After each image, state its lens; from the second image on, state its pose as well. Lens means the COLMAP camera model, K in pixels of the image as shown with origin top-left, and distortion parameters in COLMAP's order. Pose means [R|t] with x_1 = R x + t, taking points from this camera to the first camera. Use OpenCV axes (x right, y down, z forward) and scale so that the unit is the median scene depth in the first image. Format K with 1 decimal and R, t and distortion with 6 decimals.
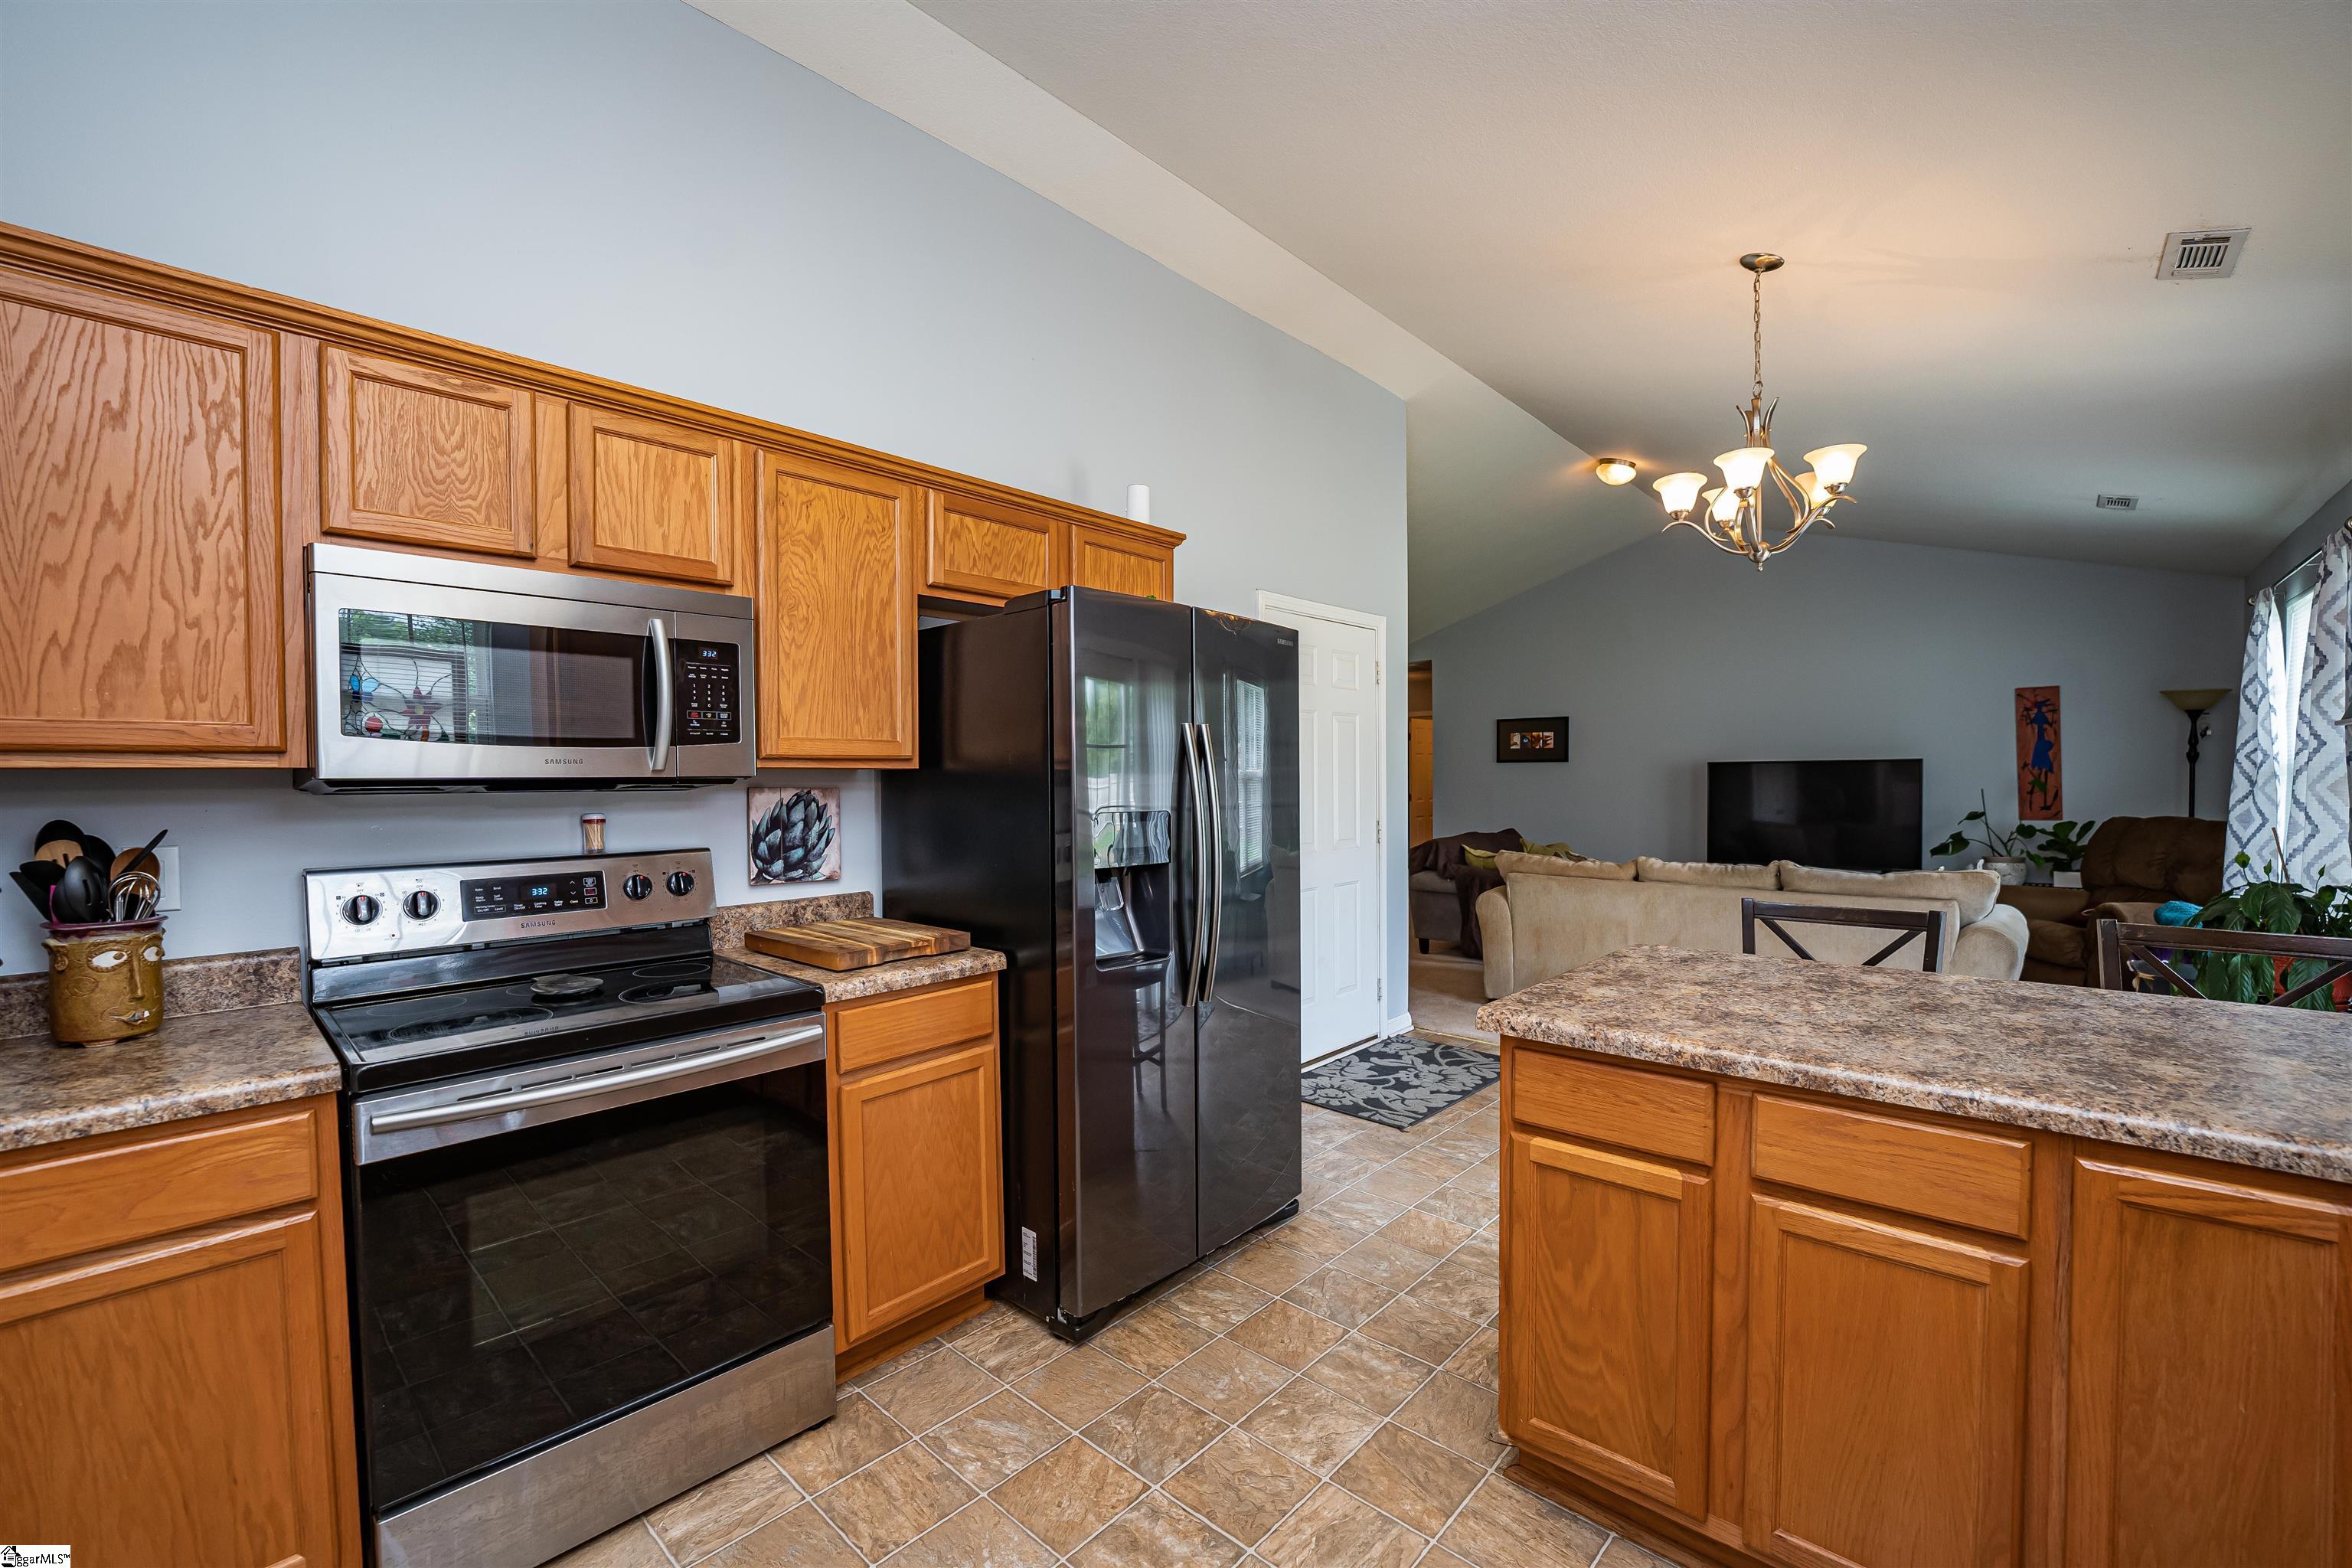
lens RADIAL K [[956.7, 0, 1189.0], [0, 956.7, 807.9], [0, 0, 1]] dist [-0.019617, 0.000750]
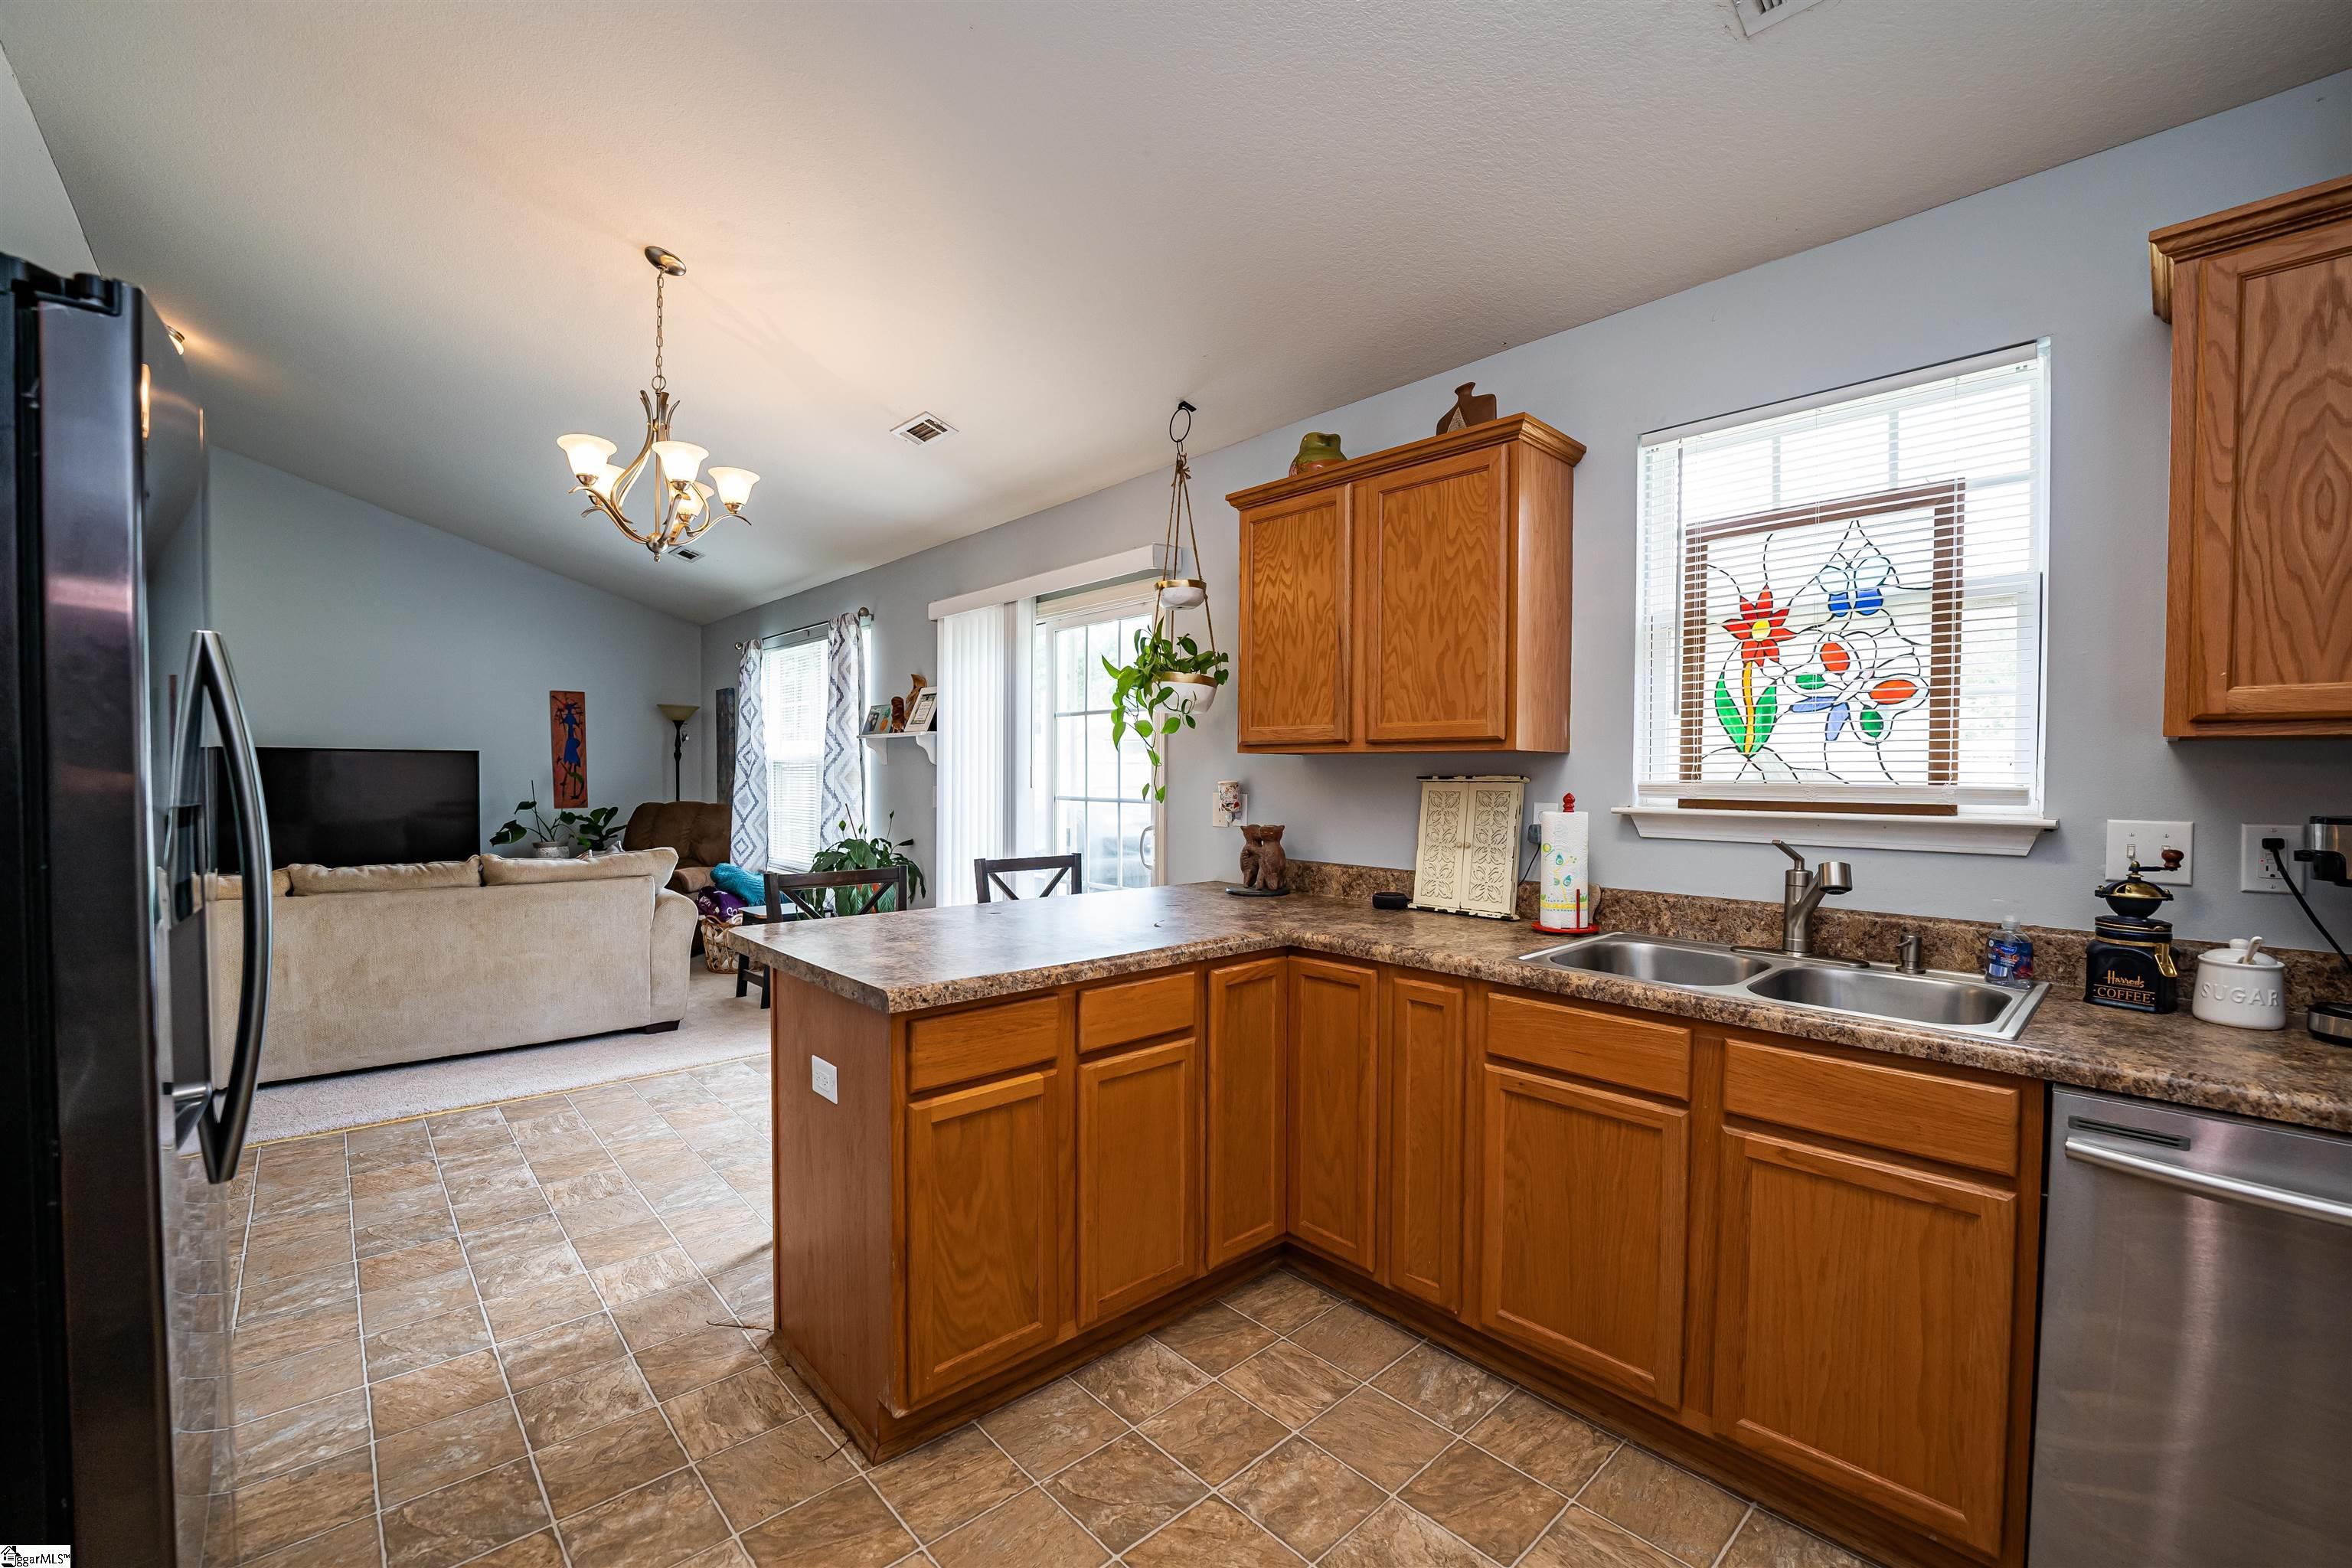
lens RADIAL K [[956.7, 0, 1176.9], [0, 956.7, 795.8], [0, 0, 1]] dist [-0.019617, 0.000750]
pose [[0.096362, -0.011763, 0.995277, -0.253843], [0.019498, 0.999761, 0.009928, 0.002035], [-0.995155, 0.018449, 0.096568, 0.241424]]
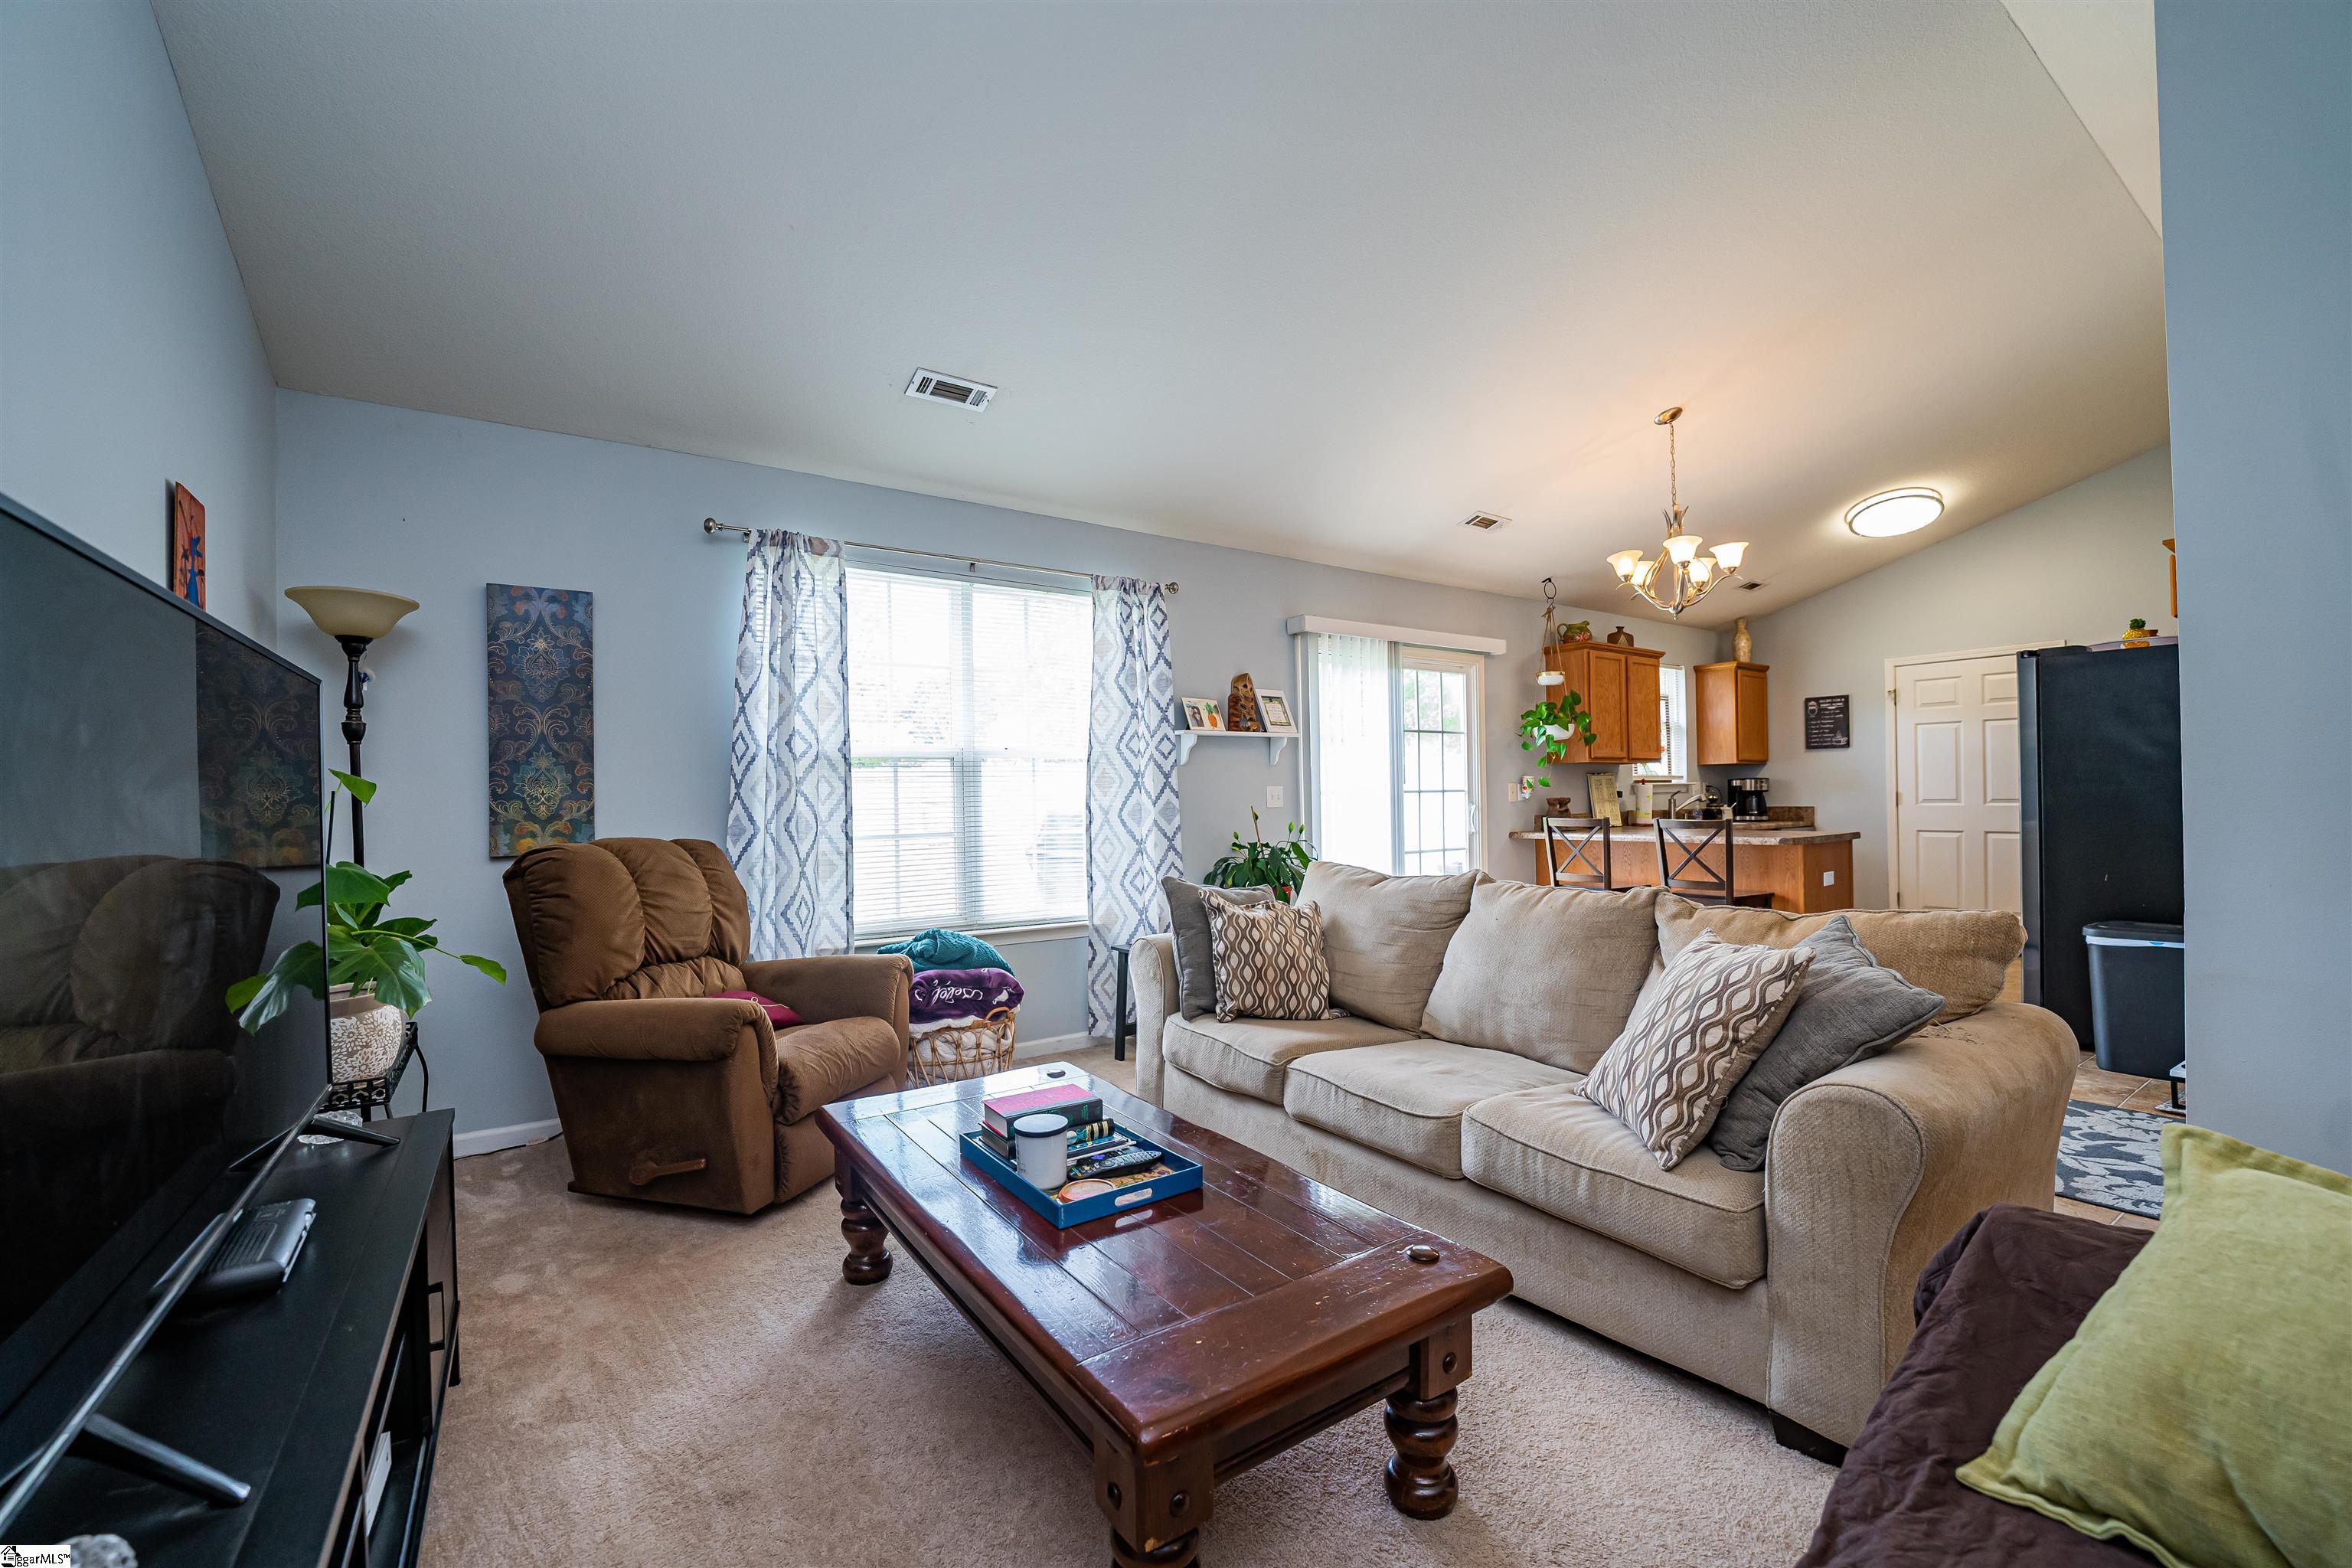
lens RADIAL K [[956.7, 0, 1181.8], [0, 956.7, 788.1], [0, 0, 1]] dist [-0.019617, 0.000750]
pose [[-0.972151, 0.031608, 0.232215, 0.696506], [0.035085, 0.999325, 0.010859, -0.018481], [-0.231715, 0.018704, -0.972604, 1.823231]]
